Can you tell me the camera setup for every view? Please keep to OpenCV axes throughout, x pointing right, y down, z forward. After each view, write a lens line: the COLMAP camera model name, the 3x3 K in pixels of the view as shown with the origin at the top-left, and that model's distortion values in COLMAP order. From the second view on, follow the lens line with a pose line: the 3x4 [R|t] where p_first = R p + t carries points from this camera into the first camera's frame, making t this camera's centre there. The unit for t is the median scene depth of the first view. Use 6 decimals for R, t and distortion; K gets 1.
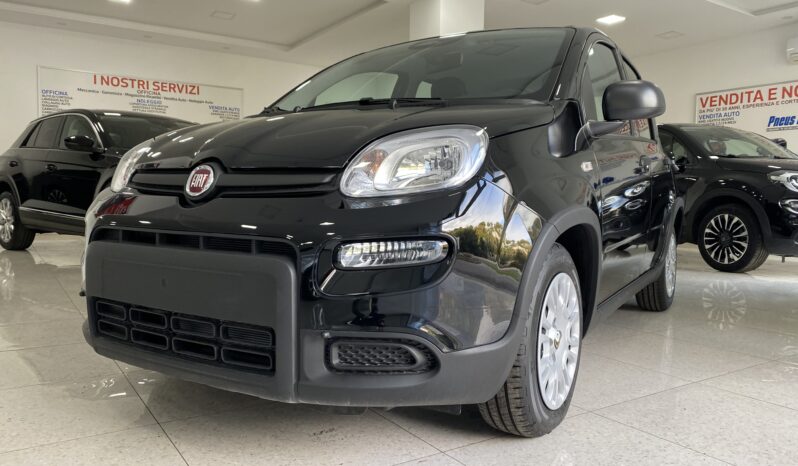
lens RADIAL K [[573.6, 0, 396.1], [0, 573.6, 221.1], [0, 0, 1]] dist [0.014132, -0.002298]
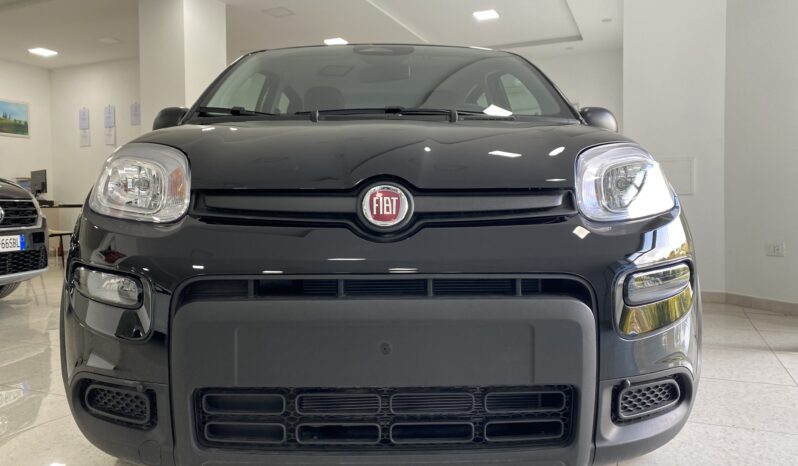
lens RADIAL K [[573.6, 0, 396.1], [0, 573.6, 221.1], [0, 0, 1]] dist [0.014132, -0.002298]
pose [[0.868407, -0.033437, 0.494724, -0.703400], [0.048465, 0.998670, -0.017575, -0.037459], [-0.493478, 0.039239, 0.868873, 0.345160]]
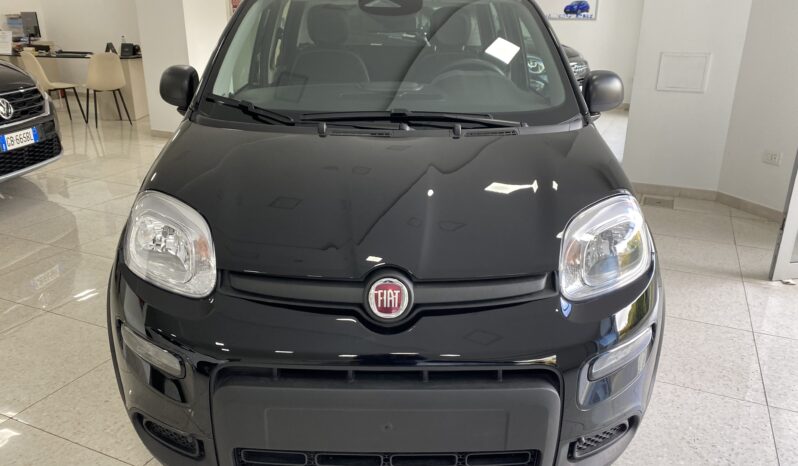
lens RADIAL K [[568.6, 0, 399.0], [0, 568.6, 233.0], [0, 0, 1]] dist [0.003481, 0.001693]
pose [[0.872392, -0.158369, 0.462440, -0.707995], [0.031642, 0.962372, 0.269885, -0.392485], [-0.487781, -0.220813, 0.844577, 0.299433]]
